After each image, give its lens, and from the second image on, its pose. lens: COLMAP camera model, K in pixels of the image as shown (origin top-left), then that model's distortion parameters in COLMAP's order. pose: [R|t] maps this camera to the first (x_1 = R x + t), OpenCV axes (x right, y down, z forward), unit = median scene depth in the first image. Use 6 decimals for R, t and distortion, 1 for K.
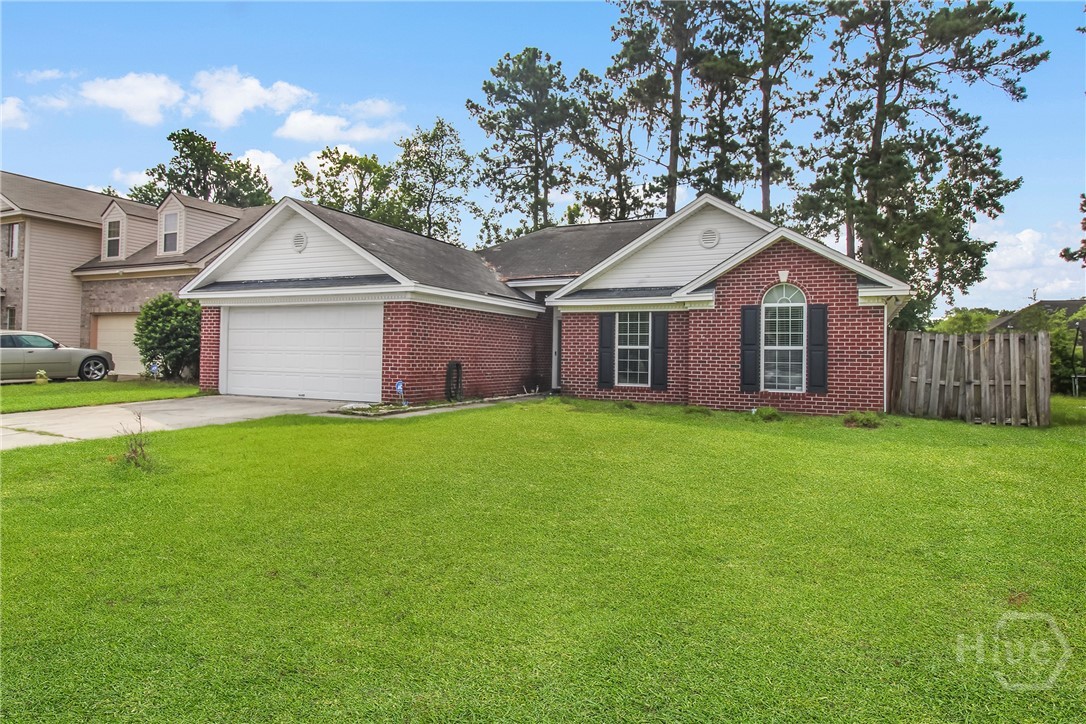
lens RADIAL K [[652.0, 0, 543.0], [0, 652.0, 362.0], [0, 0, 1]] dist [-0.001680, -0.003941]
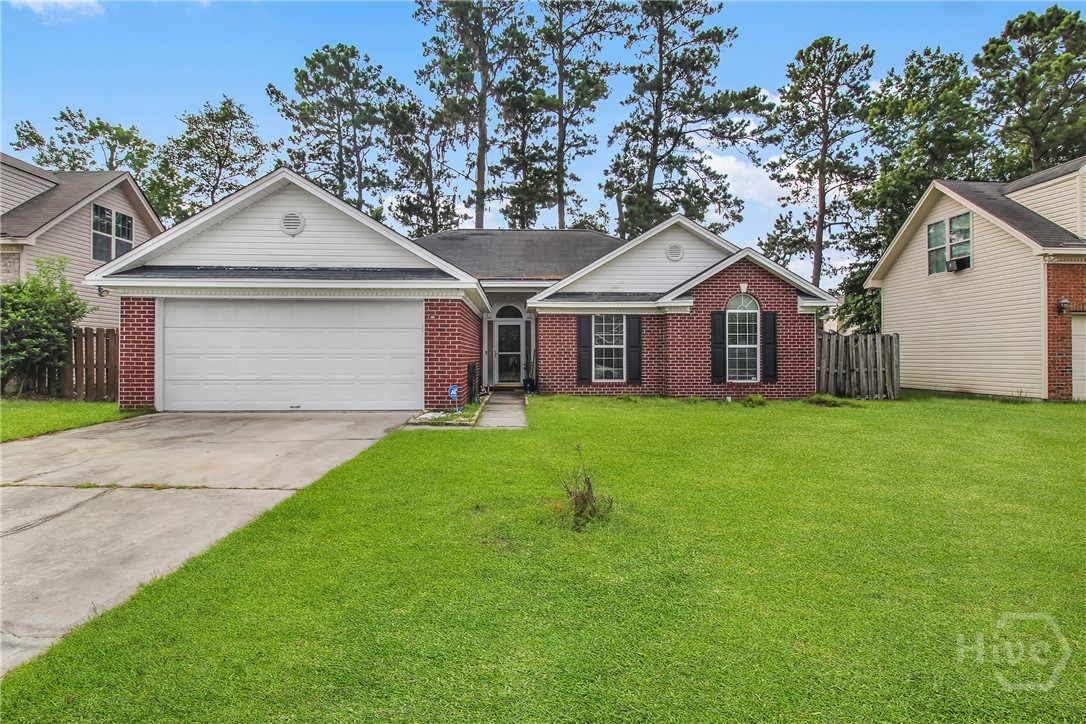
lens RADIAL K [[579.8, 0, 543.0], [0, 579.8, 362.0], [0, 0, 1]] dist [0.005212, -0.015390]
pose [[0.882158, -0.020501, 0.470507, -0.414694], [0.017052, 0.999787, 0.011592, -0.009445], [-0.470645, -0.002203, 0.882320, 0.181586]]
